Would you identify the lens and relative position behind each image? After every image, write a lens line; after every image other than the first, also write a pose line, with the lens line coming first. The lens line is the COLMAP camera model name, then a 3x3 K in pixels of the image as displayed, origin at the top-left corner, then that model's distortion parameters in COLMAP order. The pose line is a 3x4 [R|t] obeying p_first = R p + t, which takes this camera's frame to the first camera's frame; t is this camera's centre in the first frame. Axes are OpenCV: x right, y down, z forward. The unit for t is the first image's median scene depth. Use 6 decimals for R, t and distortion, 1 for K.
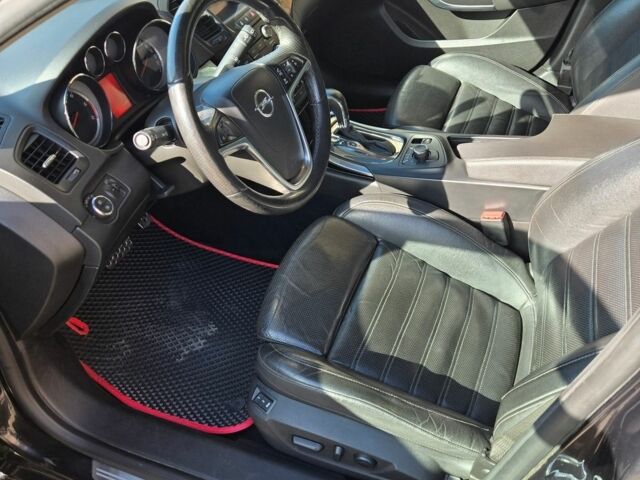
lens RADIAL K [[610.1, 0, 320.0], [0, 610.1, 240.0], [0, 0, 1]] dist [0.017324, 0.002251]
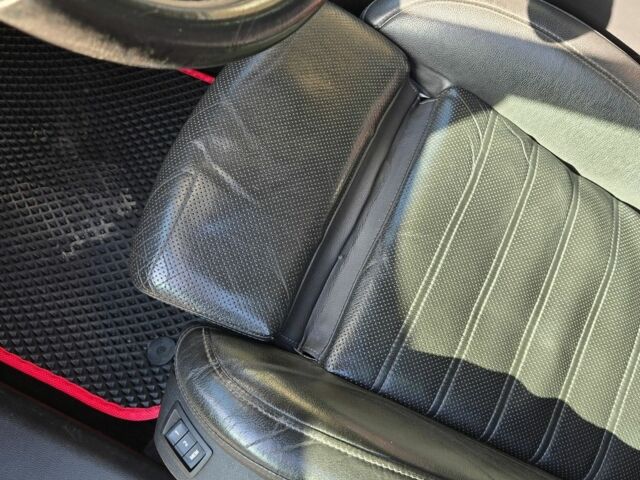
lens RADIAL K [[610.1, 0, 320.0], [0, 610.1, 240.0], [0, 0, 1]] dist [0.017324, 0.002251]
pose [[0.995910, 0.082802, 0.036167, -0.015051], [-0.090339, 0.920114, 0.381089, -0.064169], [-0.001723, -0.382798, 0.923831, 0.511811]]
